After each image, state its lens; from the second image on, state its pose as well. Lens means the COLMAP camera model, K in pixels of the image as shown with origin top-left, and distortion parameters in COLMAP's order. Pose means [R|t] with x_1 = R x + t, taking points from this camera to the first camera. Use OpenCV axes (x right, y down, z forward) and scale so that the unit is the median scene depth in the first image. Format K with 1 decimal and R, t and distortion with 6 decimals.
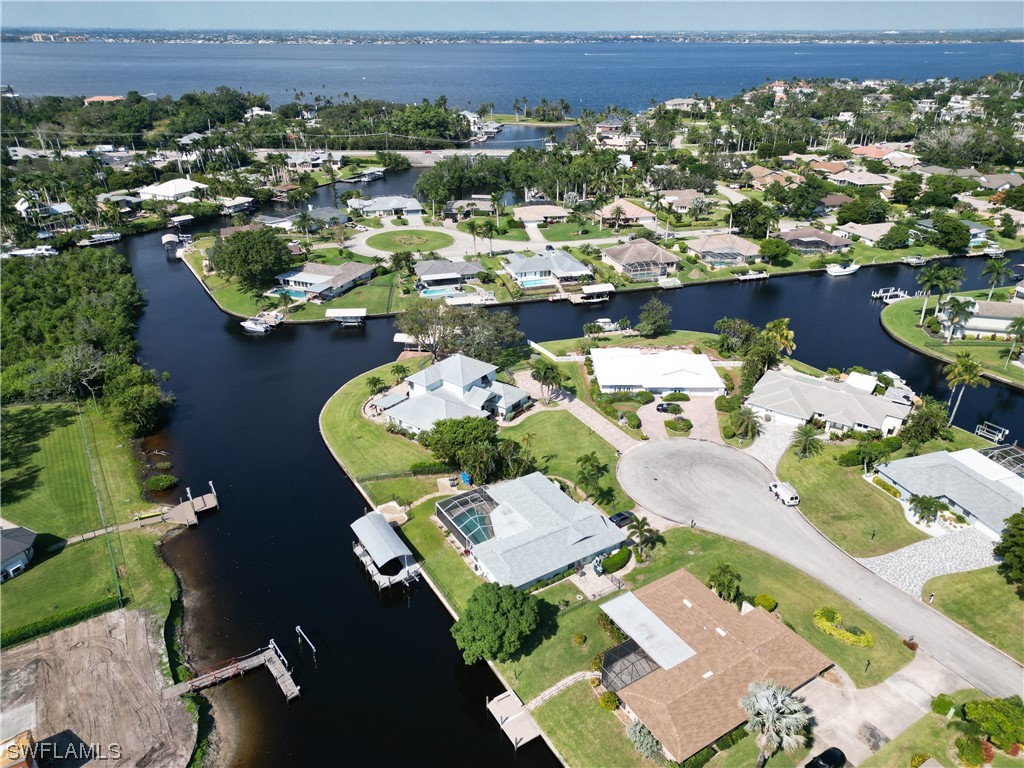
lens RADIAL K [[713.3, 0, 513.2], [0, 713.3, 385.8], [0, 0, 1]] dist [0.079949, -0.077415]
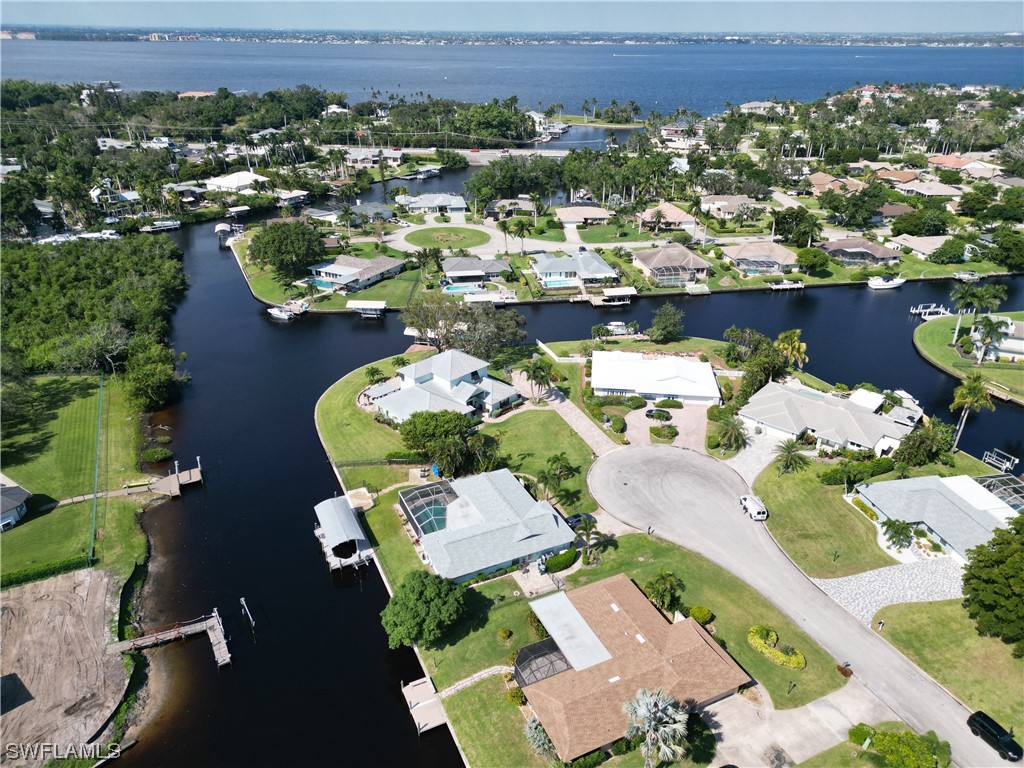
lens RADIAL K [[713.3, 0, 513.2], [0, 713.3, 385.8], [0, 0, 1]] dist [0.079949, -0.077415]
pose [[0.993232, 0.055829, -0.101844, 0.079909], [-0.055922, 0.998433, 0.001946, 0.000695], [0.101794, 0.003763, 0.994798, -0.001784]]
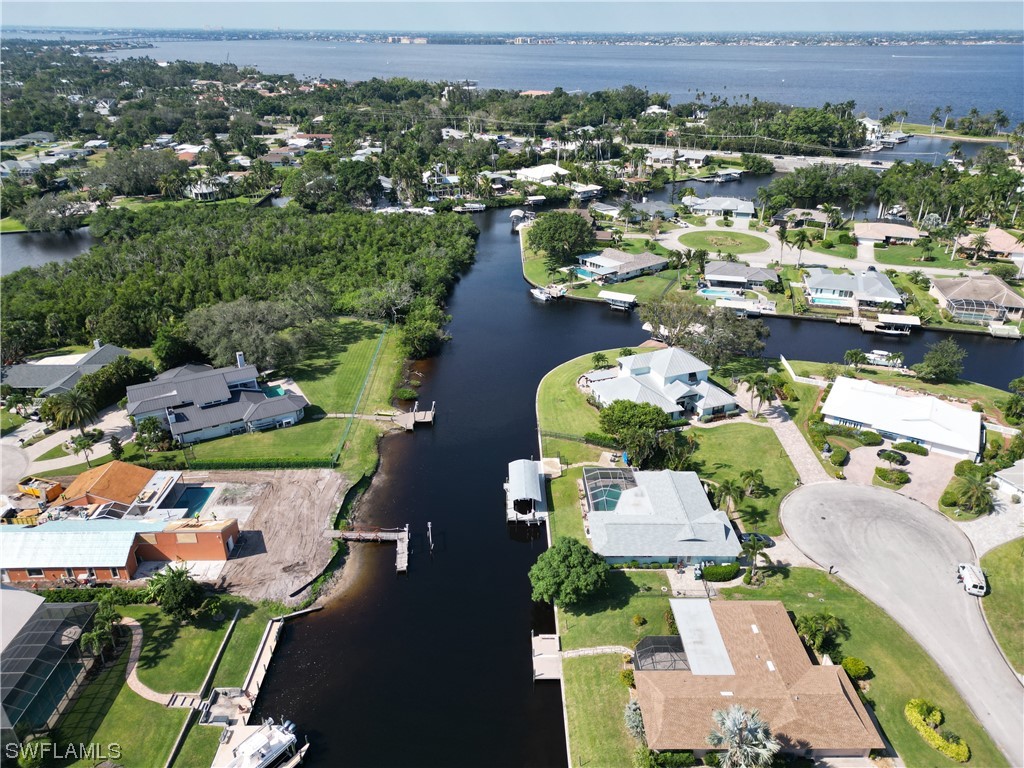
lens RADIAL K [[713.3, 0, 513.2], [0, 713.3, 385.8], [0, 0, 1]] dist [0.079949, -0.077415]
pose [[0.855478, 0.231474, -0.463225, 0.144605], [-0.232406, 0.971005, 0.056008, 0.003825], [0.462758, 0.059743, 0.884469, -0.007087]]
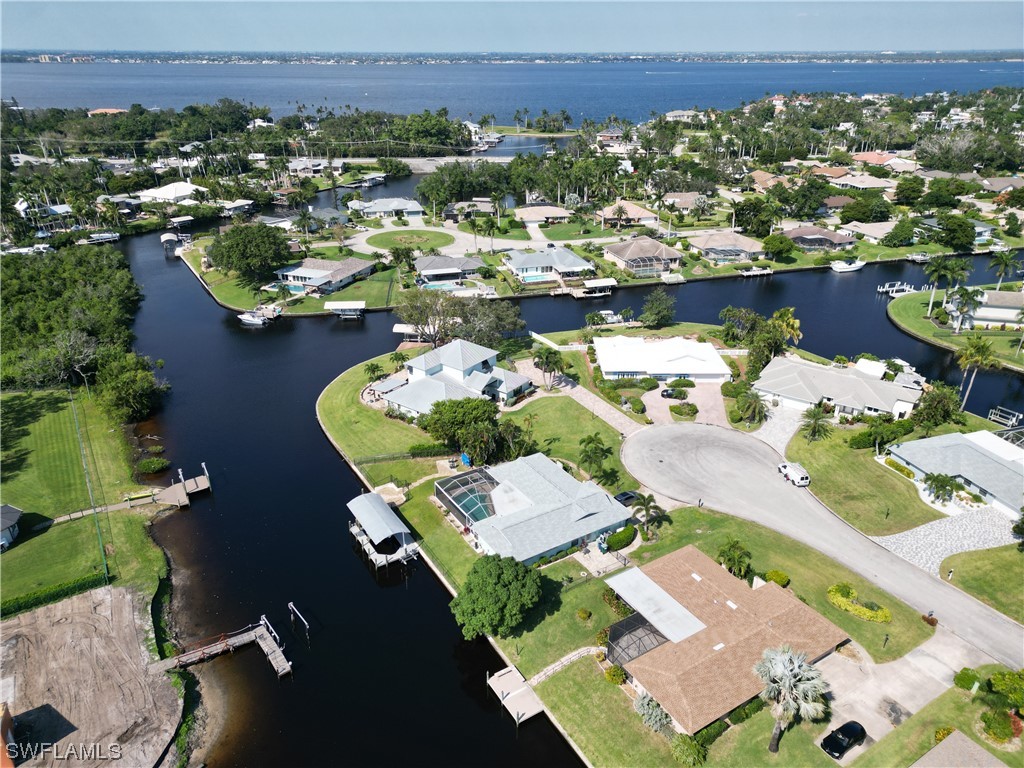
lens RADIAL K [[713.3, 0, 513.2], [0, 713.3, 385.8], [0, 0, 1]] dist [0.079949, -0.077415]
pose [[0.999998, -0.000702, -0.001670, -0.000116], [0.000661, 0.999701, -0.024435, 0.030095], [0.001686, 0.024434, 0.999700, 0.014926]]
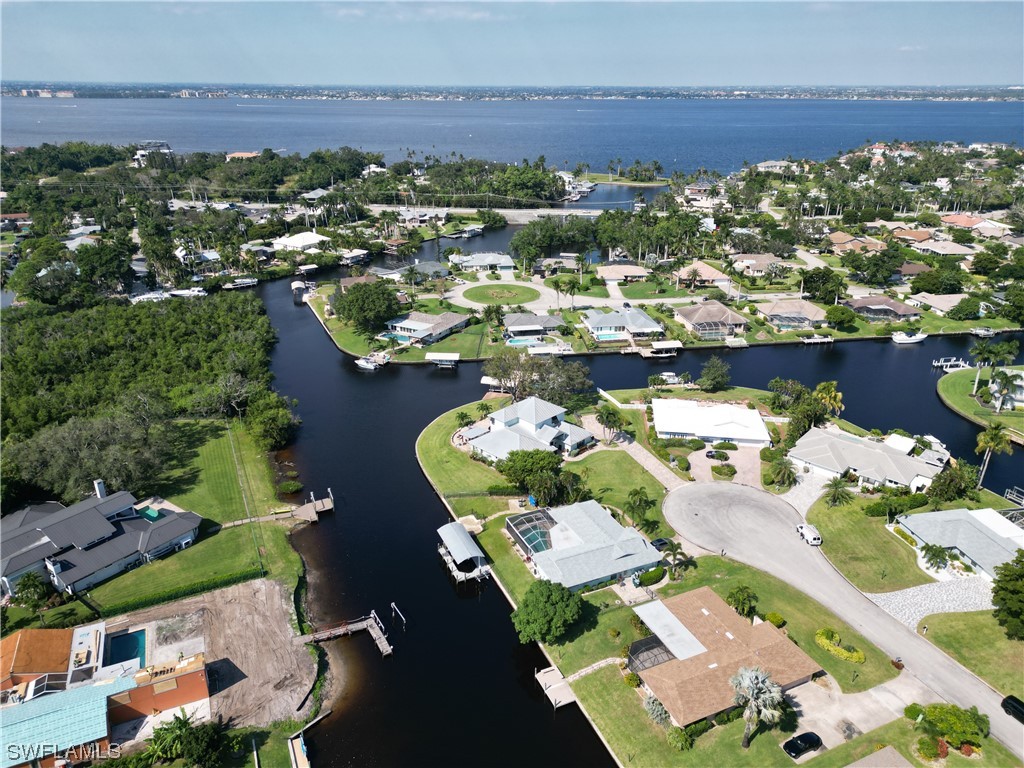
lens RADIAL K [[713.3, 0, 513.2], [0, 713.3, 385.8], [0, 0, 1]] dist [0.079949, -0.077415]
pose [[0.991292, 0.053055, -0.120520, 0.020214], [-0.060397, 0.996482, -0.058104, 0.005110], [0.117013, 0.064877, 0.991009, -0.115164]]
